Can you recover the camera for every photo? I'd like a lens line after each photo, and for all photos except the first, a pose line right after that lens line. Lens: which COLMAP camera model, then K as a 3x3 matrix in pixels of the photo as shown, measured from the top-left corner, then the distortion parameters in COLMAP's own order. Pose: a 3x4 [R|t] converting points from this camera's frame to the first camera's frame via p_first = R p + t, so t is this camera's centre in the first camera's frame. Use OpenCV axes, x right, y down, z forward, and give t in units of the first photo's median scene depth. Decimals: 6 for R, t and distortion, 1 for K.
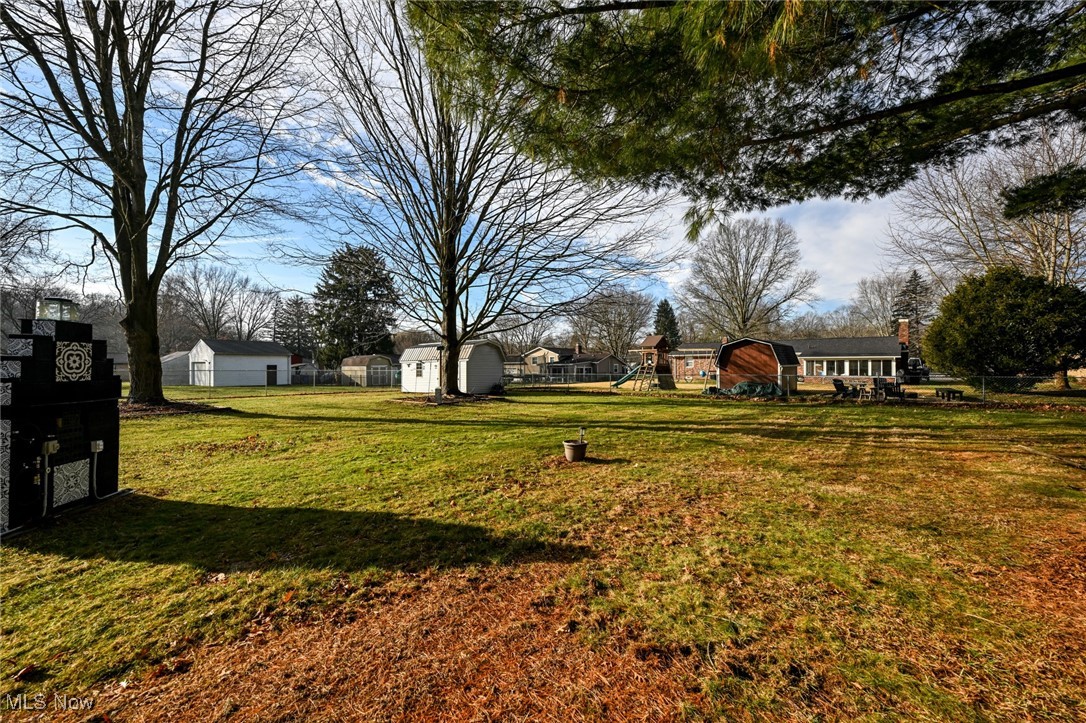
lens RADIAL K [[420.7, 0, 542.2], [0, 420.7, 366.7], [0, 0, 1]] dist [-0.001467, 0.000015]
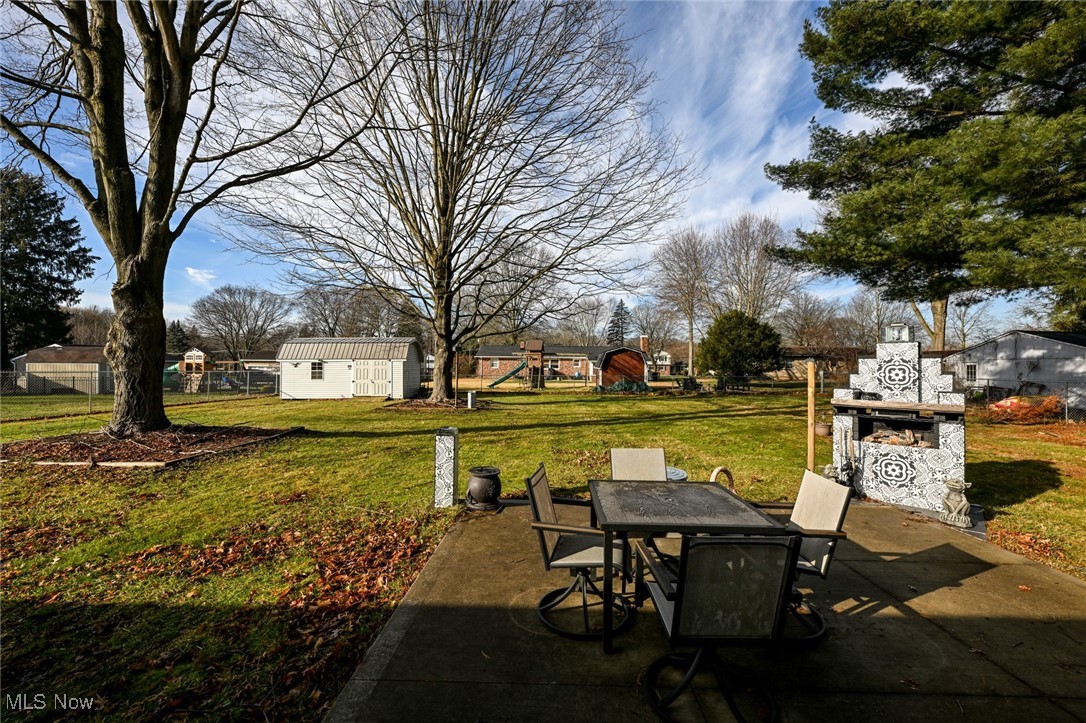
lens RADIAL K [[420.7, 0, 542.2], [0, 420.7, 364.3], [0, 0, 1]] dist [-0.001467, 0.000015]
pose [[0.809657, 0.011921, 0.586782, -0.421687], [-0.009941, 0.999929, -0.006599, -0.003844], [-0.586819, -0.000491, 0.809718, 0.094304]]
